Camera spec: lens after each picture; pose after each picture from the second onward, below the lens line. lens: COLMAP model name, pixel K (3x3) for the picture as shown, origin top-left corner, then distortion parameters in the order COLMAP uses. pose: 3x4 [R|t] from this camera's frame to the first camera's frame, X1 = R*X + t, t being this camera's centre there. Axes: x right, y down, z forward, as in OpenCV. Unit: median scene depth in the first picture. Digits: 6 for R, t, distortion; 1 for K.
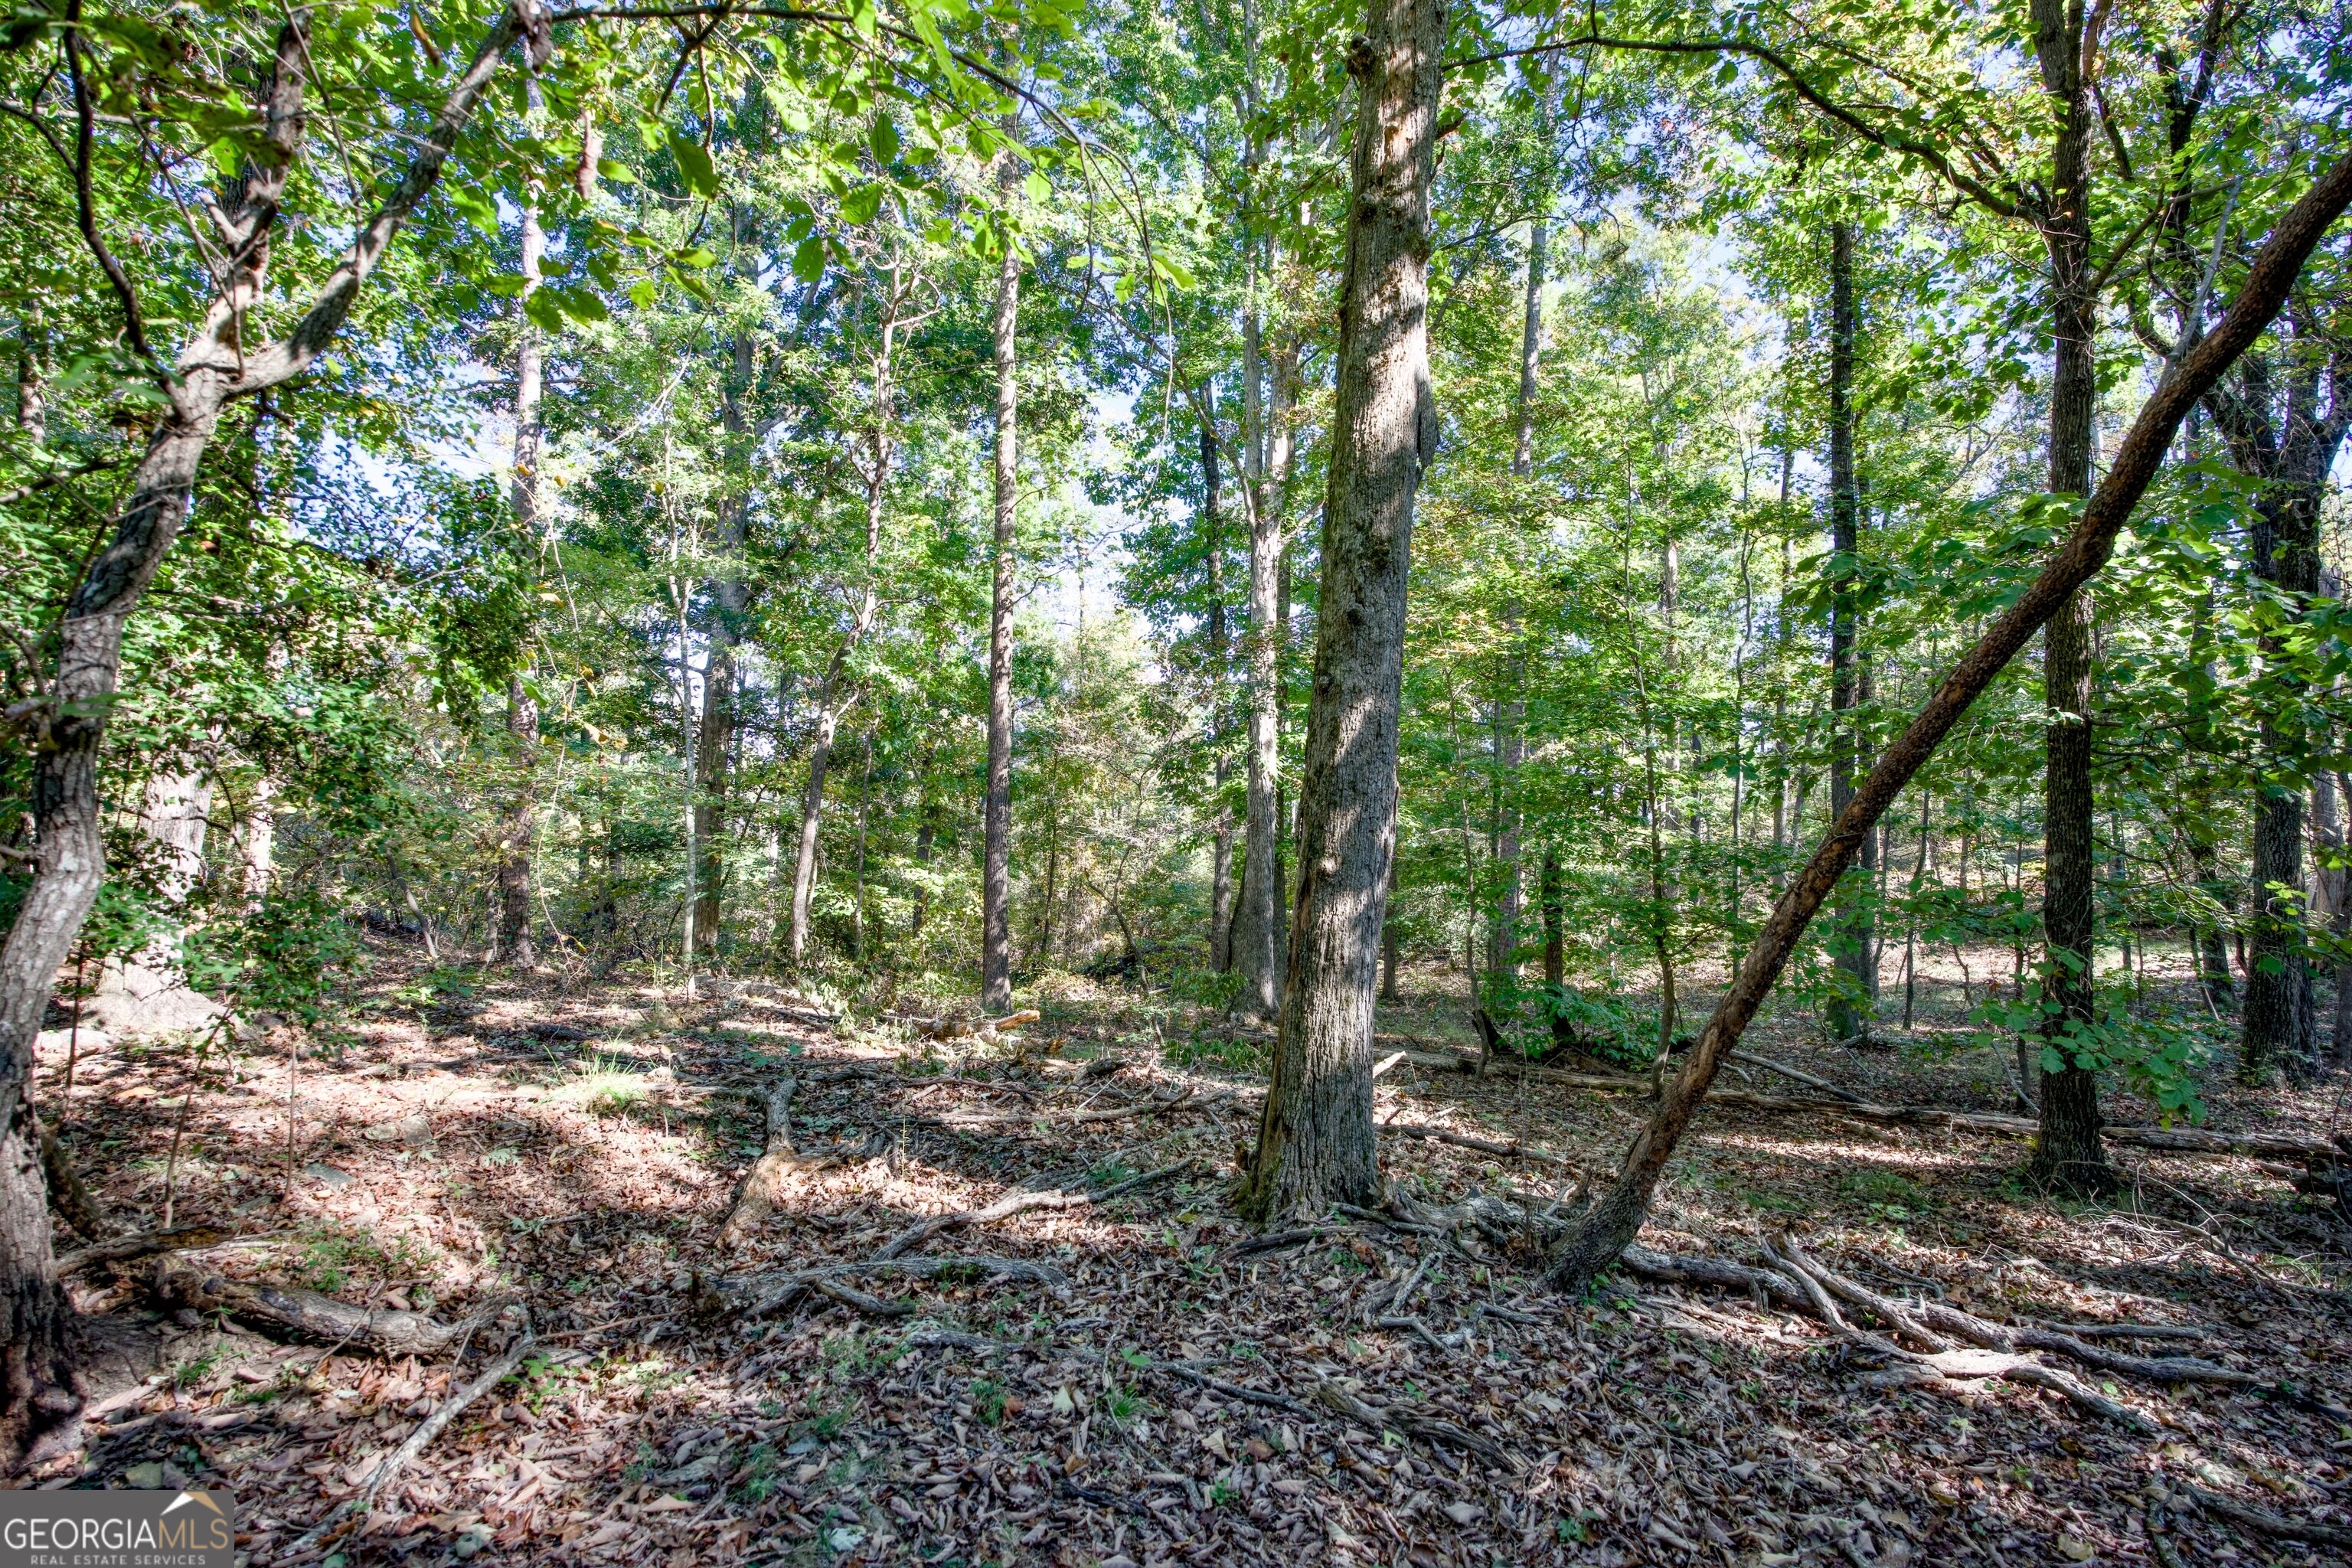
lens RADIAL K [[1036.4, 0, 1176.0], [0, 1036.4, 784.0], [0, 0, 1]] dist [-0.019339, 0.000028]
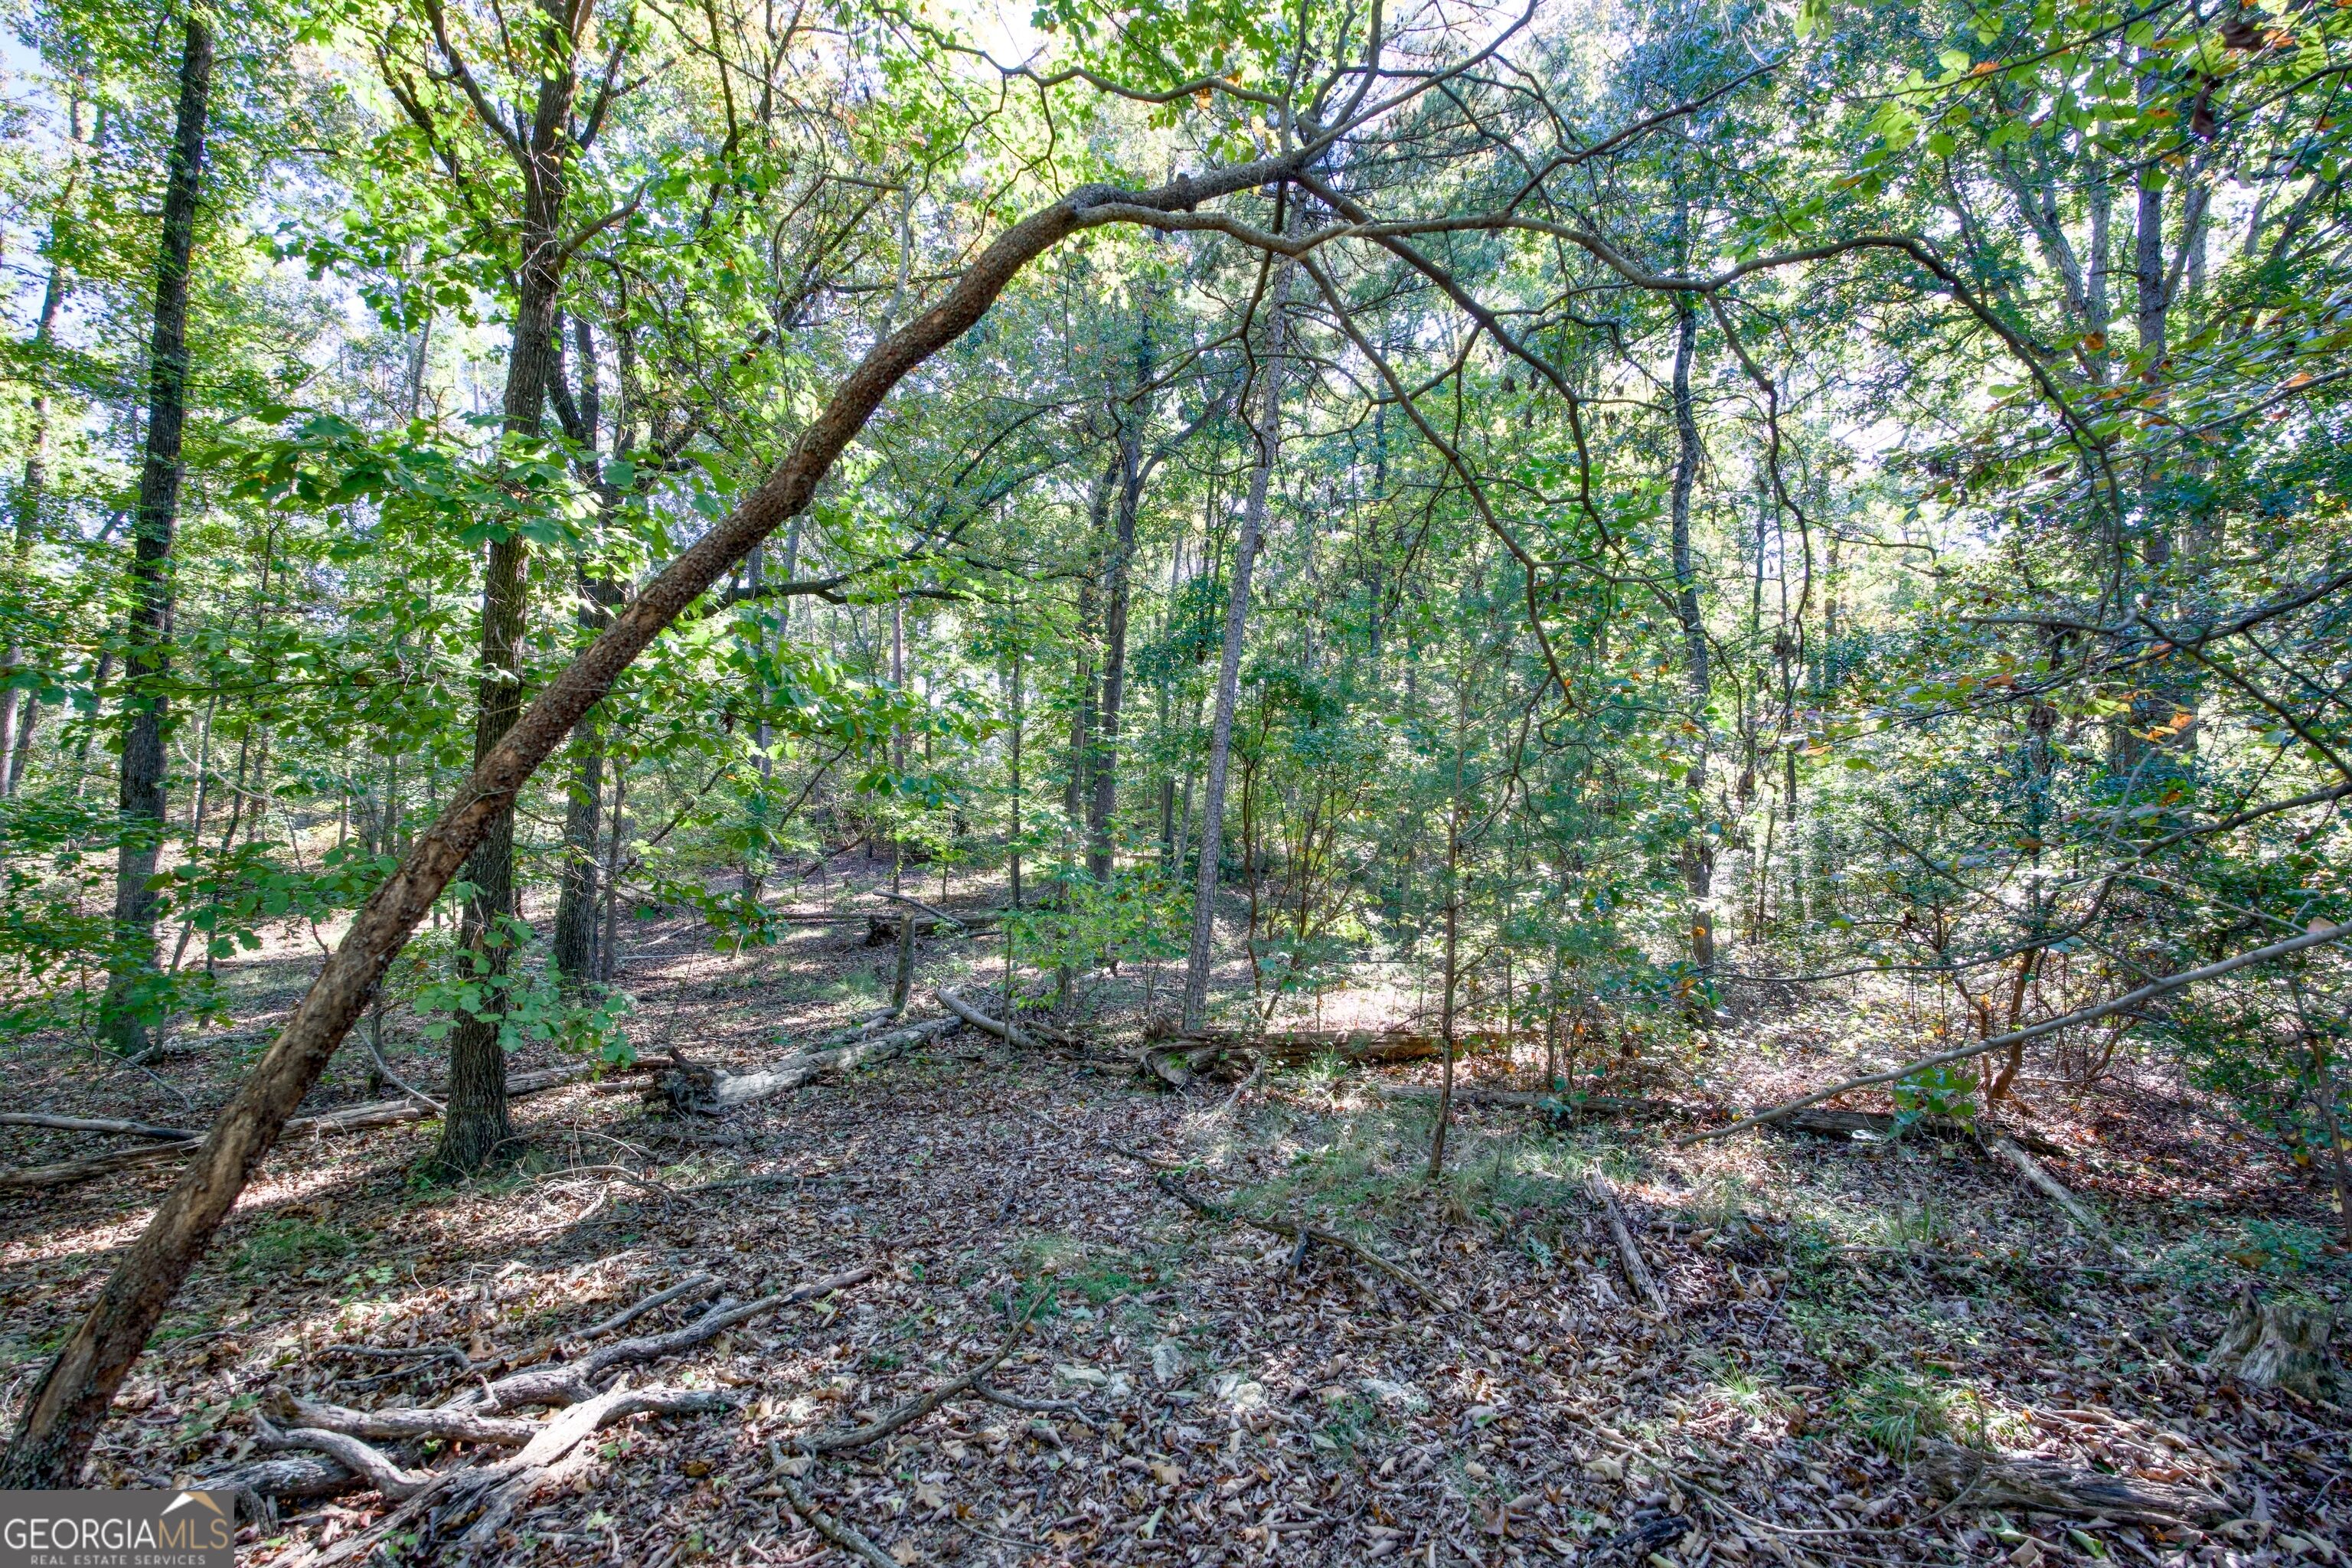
lens RADIAL K [[1036.4, 0, 1176.0], [0, 1036.4, 784.0], [0, 0, 1]] dist [-0.019339, 0.000028]
pose [[0.150563, 0.024399, 0.988299, 0.022867], [-0.059295, 0.998118, -0.015608, 0.025034], [-0.986821, -0.056251, 0.151727, 0.380658]]
